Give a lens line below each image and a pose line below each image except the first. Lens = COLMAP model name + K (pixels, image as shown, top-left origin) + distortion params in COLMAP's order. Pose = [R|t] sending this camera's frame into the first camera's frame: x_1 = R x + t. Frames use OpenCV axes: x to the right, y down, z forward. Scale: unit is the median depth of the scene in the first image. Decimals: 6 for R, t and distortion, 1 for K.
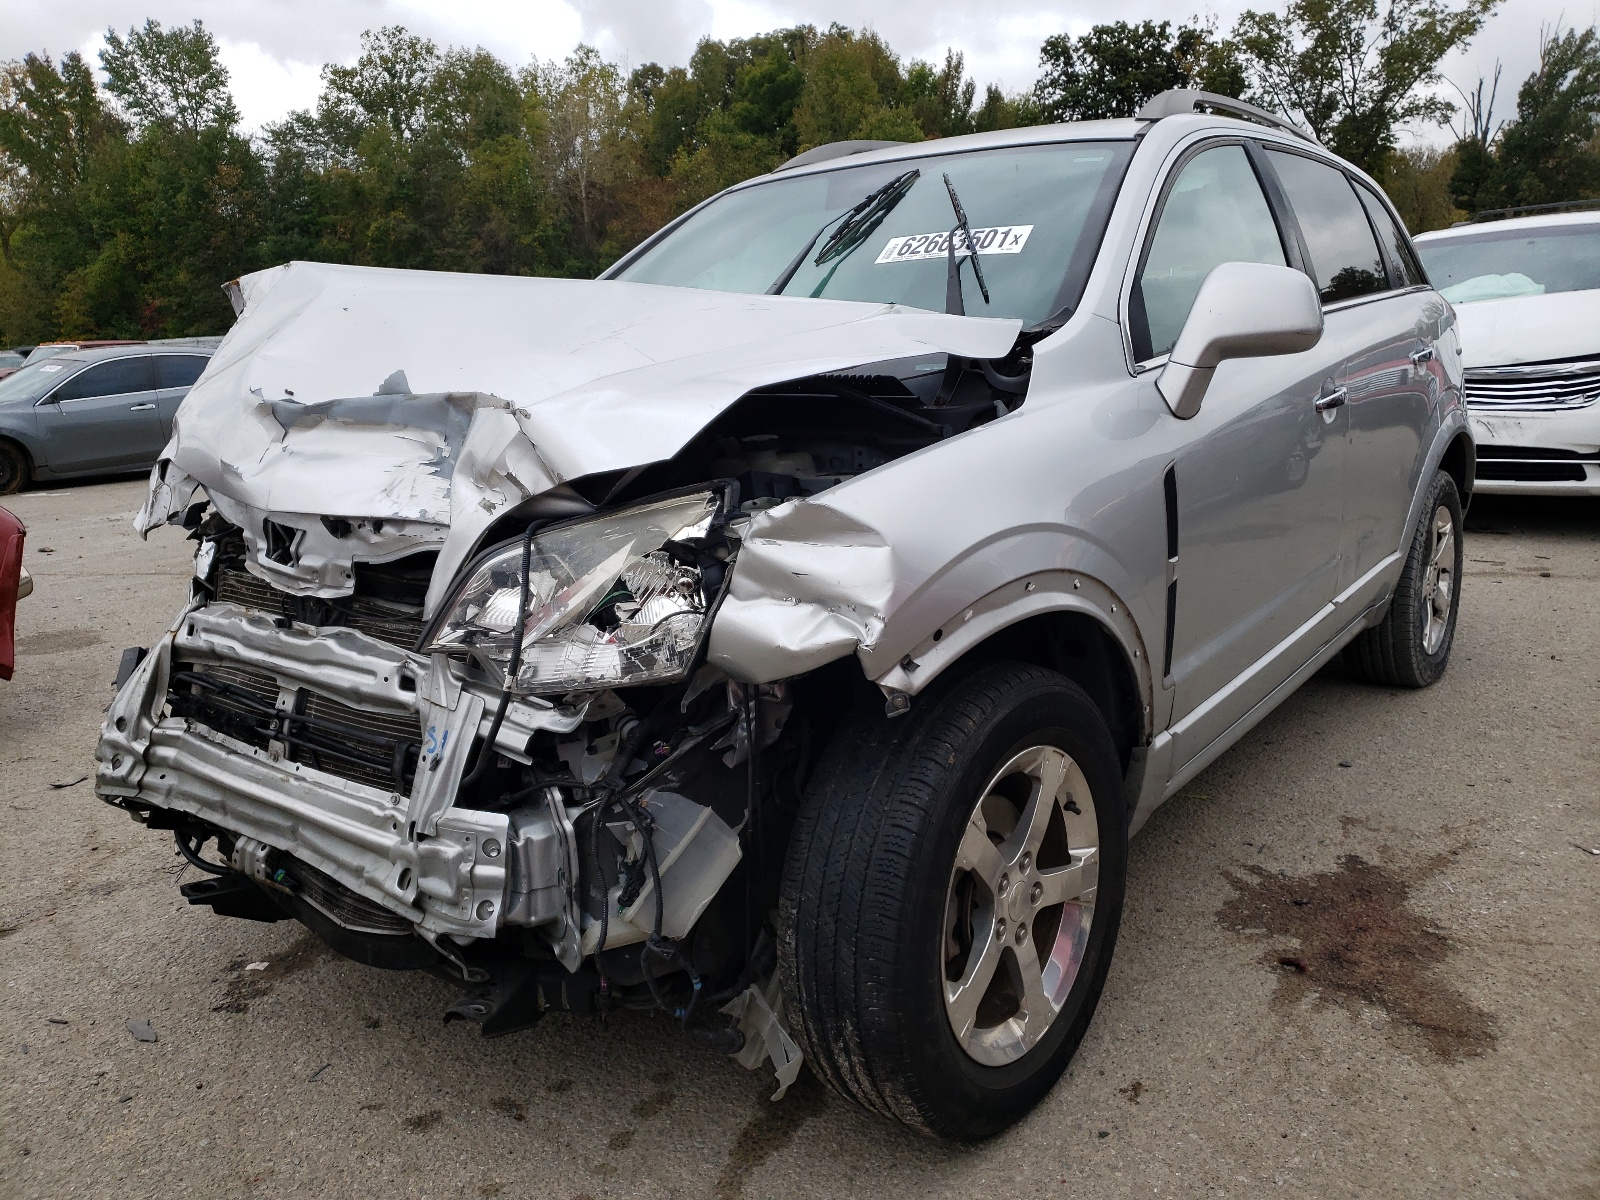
lens RADIAL K [[1217.5, 0, 802.3], [0, 1217.5, 595.9], [0, 0, 1]] dist [-0.002620, -0.000734]
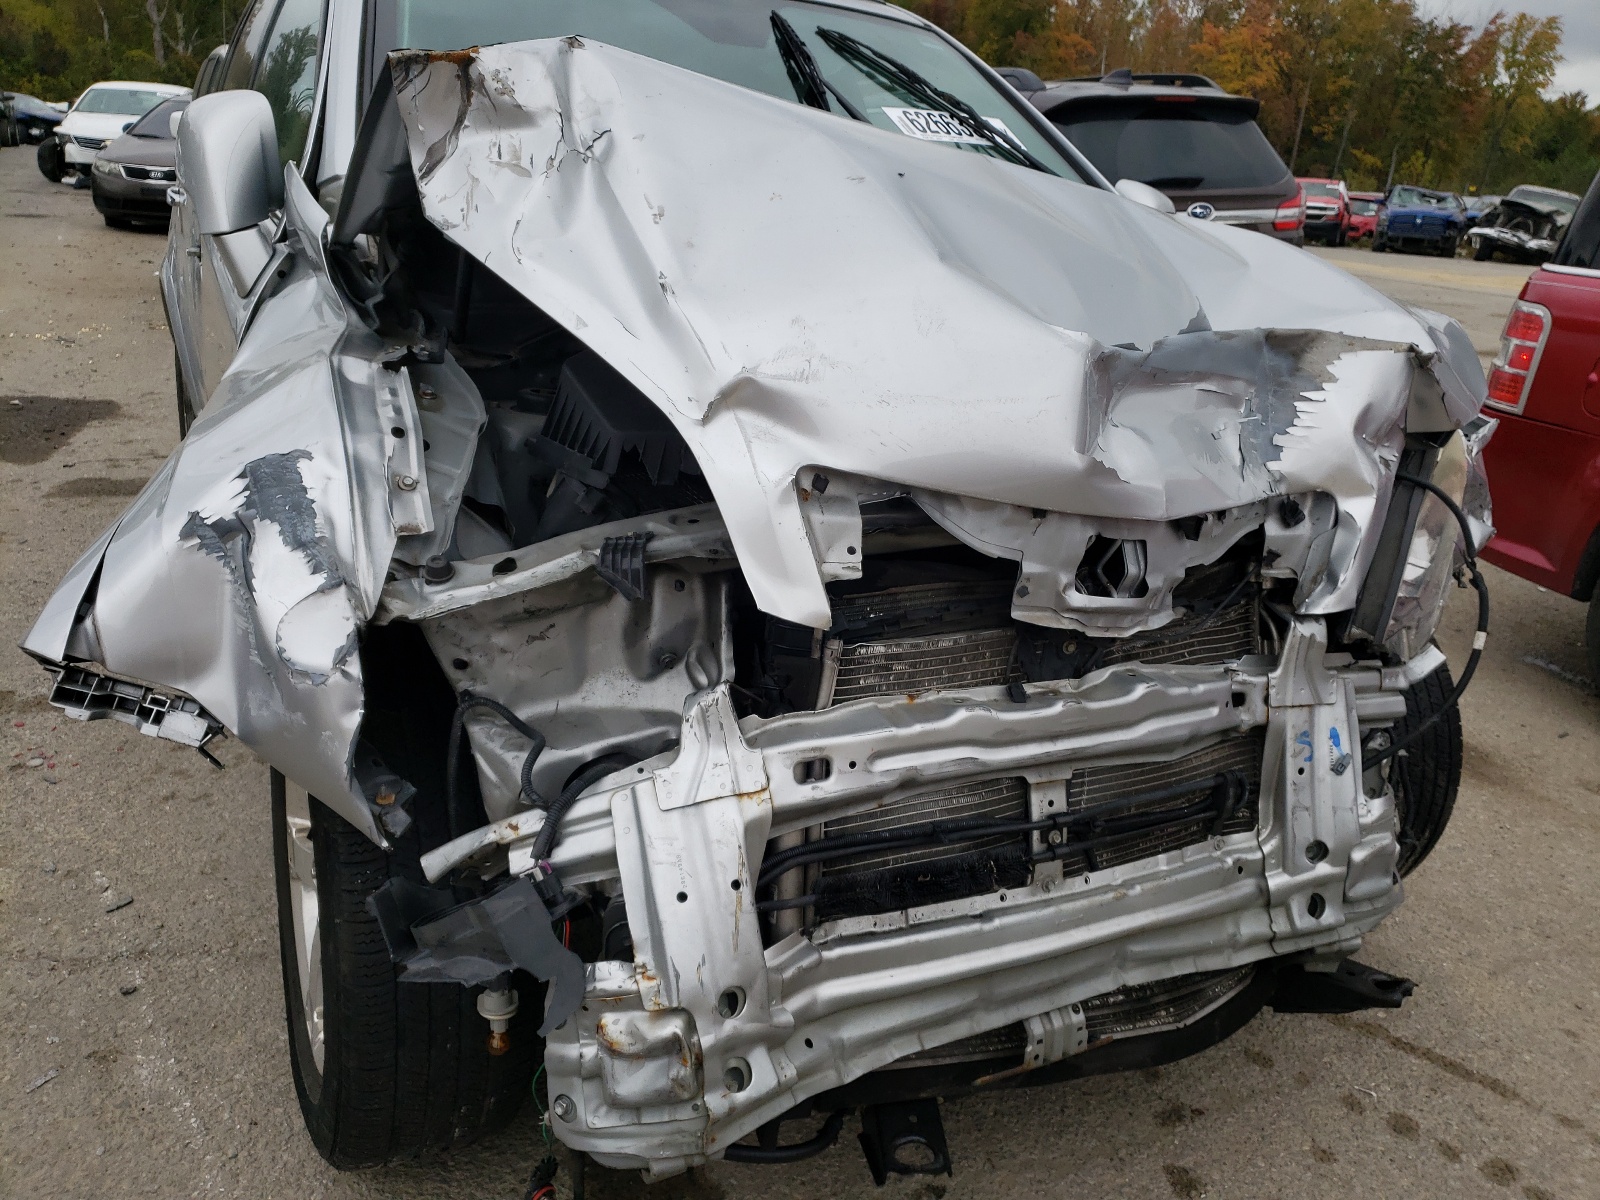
lens RADIAL K [[1217.5, 0, 801.2], [0, 1217.5, 605.5], [0, 0, 1]] dist [-0.002620, -0.000734]
pose [[0.434637, -0.244421, 0.866804, -1.042522], [0.101571, 0.969631, 0.222486, -0.180847], [-0.894860, -0.008658, 0.446264, 0.829742]]
